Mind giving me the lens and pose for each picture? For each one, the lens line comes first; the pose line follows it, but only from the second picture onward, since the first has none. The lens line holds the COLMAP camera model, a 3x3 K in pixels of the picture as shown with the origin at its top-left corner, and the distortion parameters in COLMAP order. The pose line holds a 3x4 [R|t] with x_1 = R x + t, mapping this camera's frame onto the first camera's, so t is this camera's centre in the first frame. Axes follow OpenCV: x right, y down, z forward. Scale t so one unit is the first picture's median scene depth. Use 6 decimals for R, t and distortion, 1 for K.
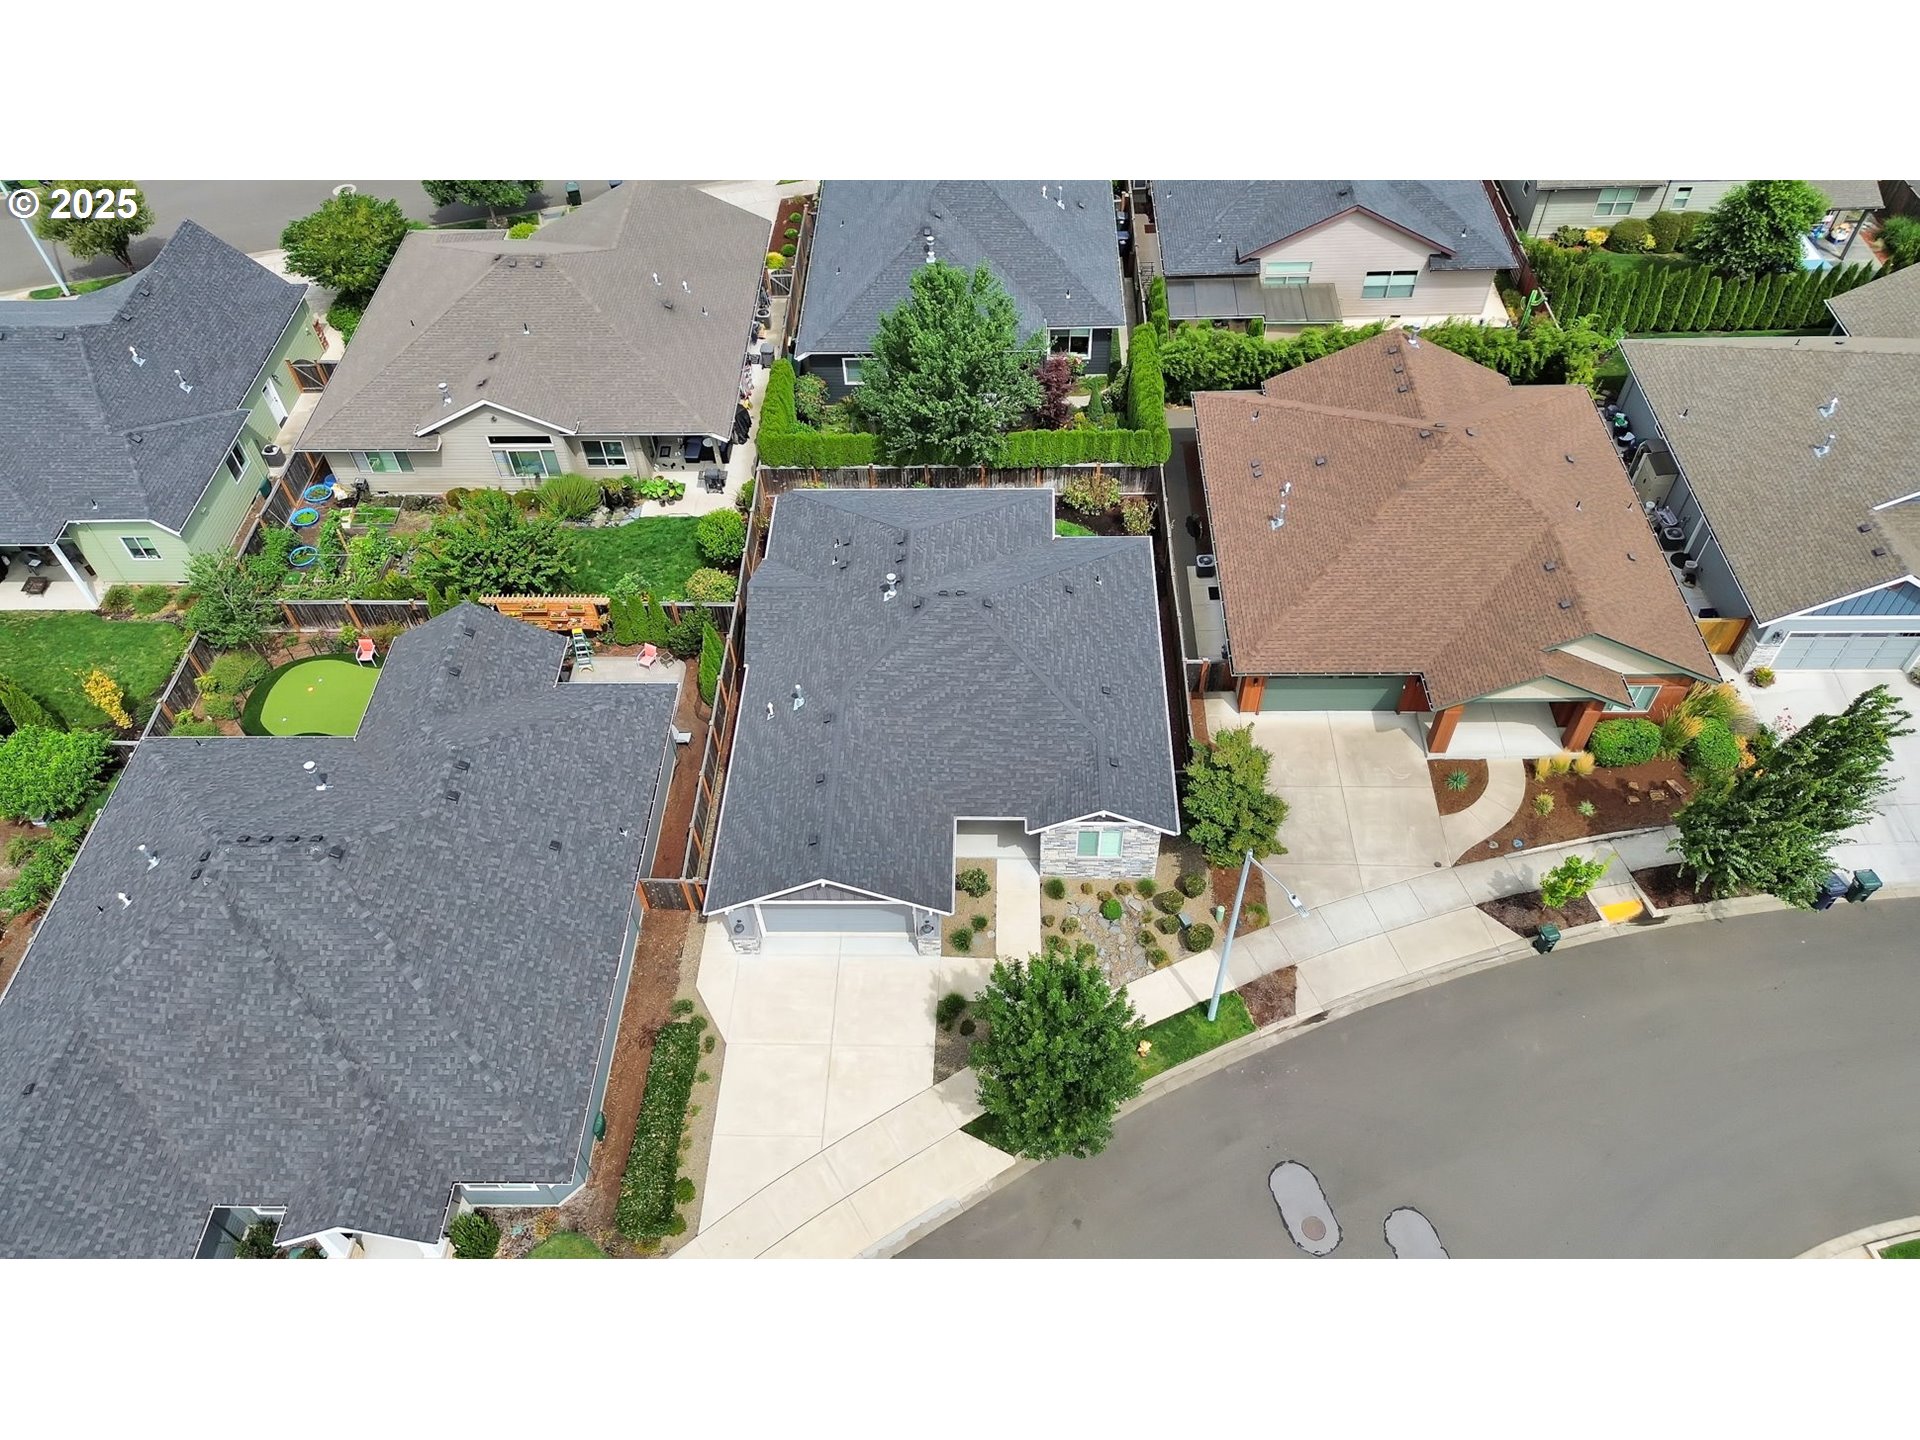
lens RADIAL K [[1356.7, 0, 969.1], [0, 1356.7, 718.9], [0, 0, 1]] dist [0.089210, -0.092453]
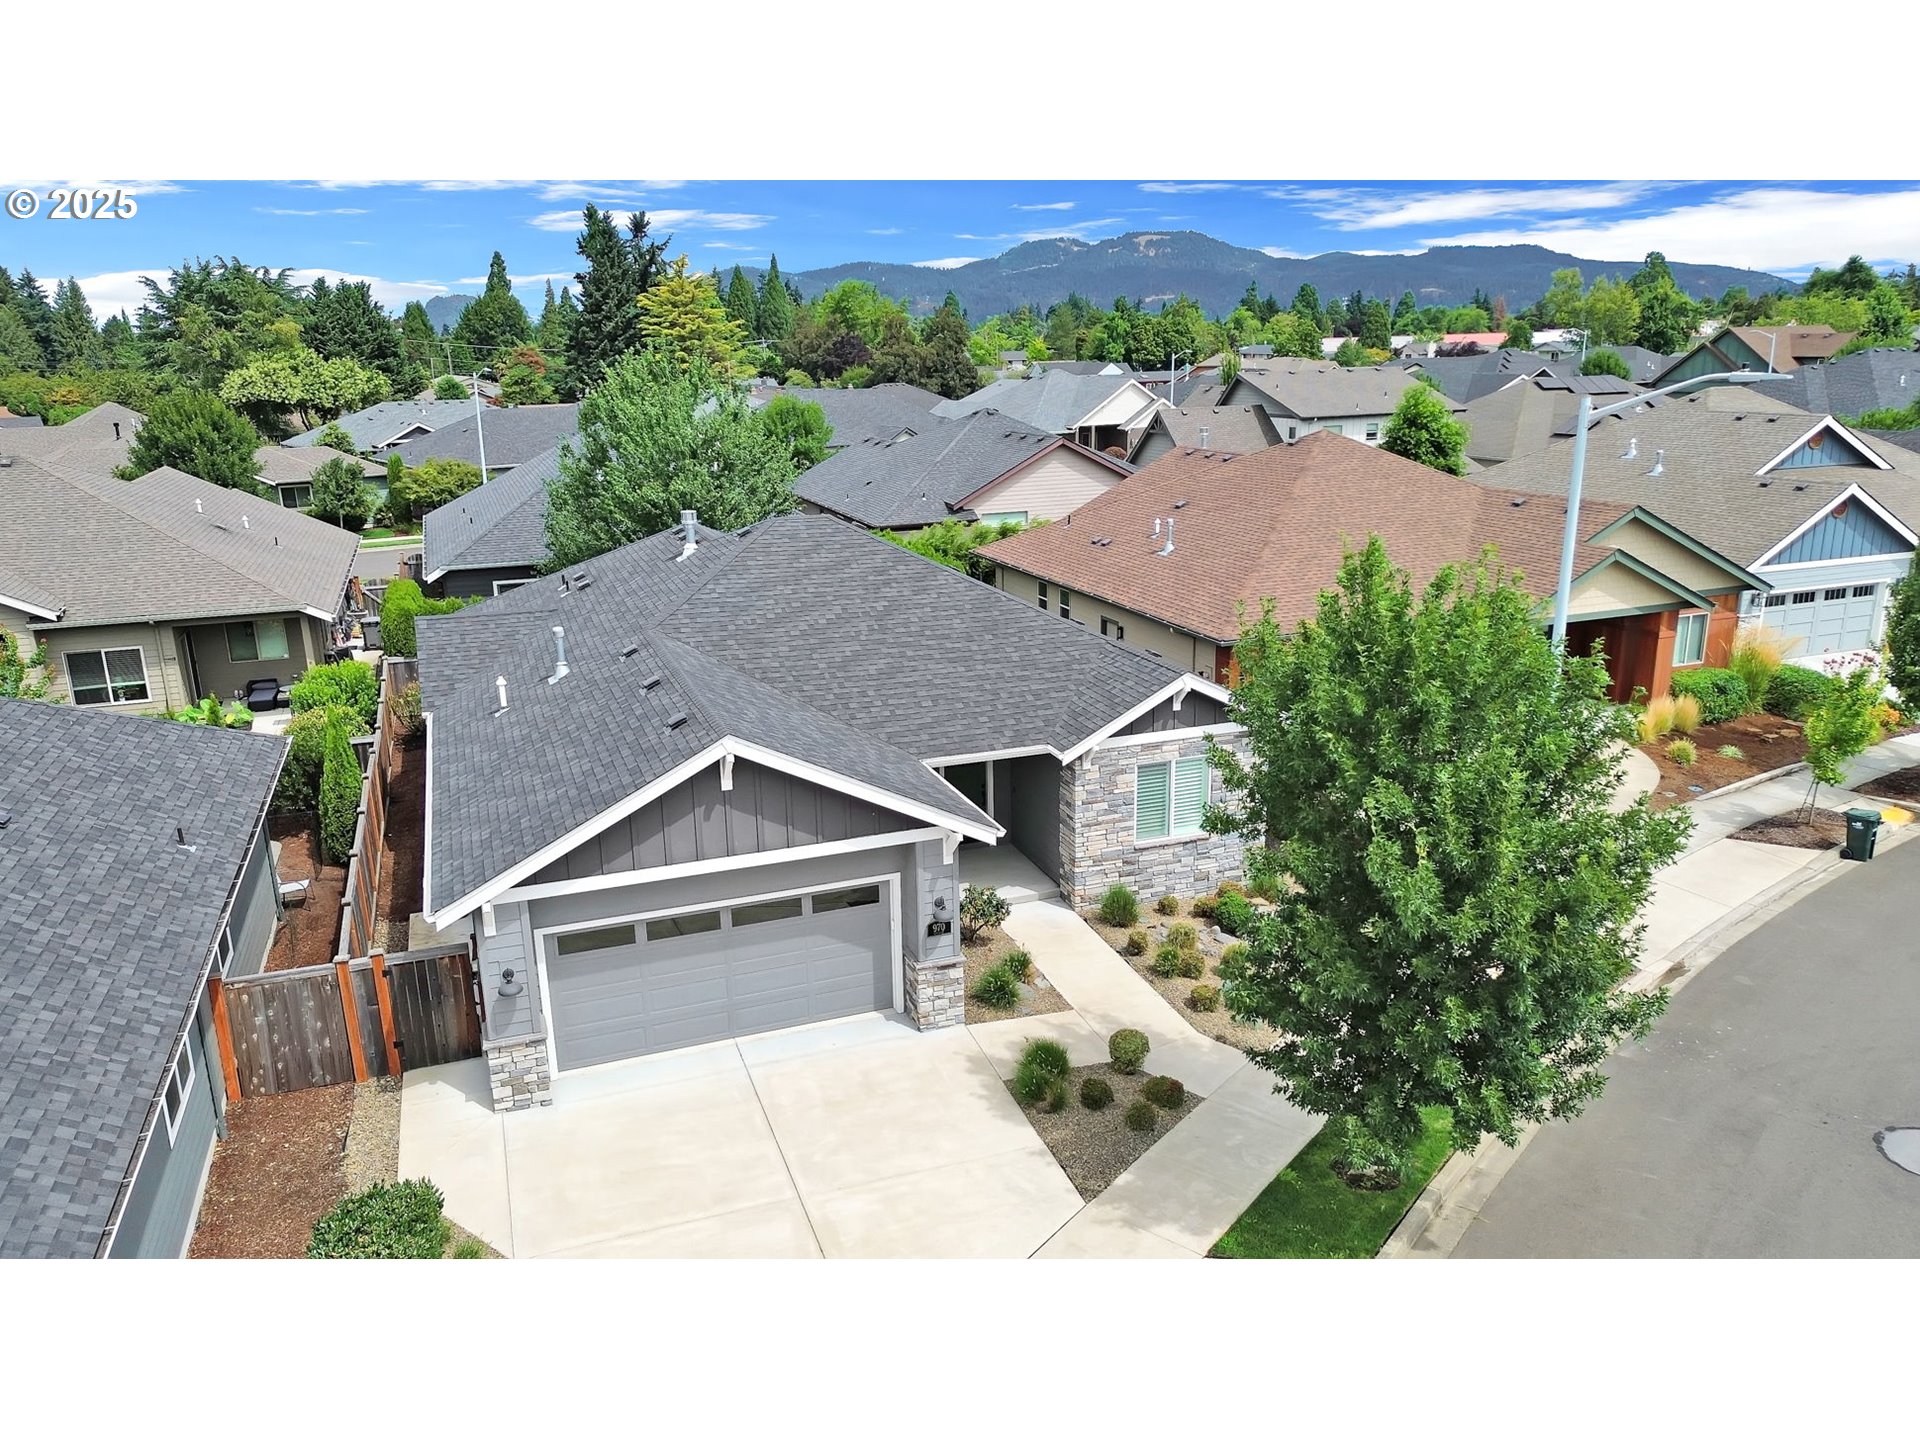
lens RADIAL K [[1356.7, 0, 969.1], [0, 1356.7, 718.9], [0, 0, 1]] dist [0.089210, -0.092453]
pose [[0.929749, -0.102580, 0.353617, -0.170514], [0.280941, 0.818427, -0.501248, 0.317371], [-0.237991, 0.565380, 0.789750, 0.568515]]
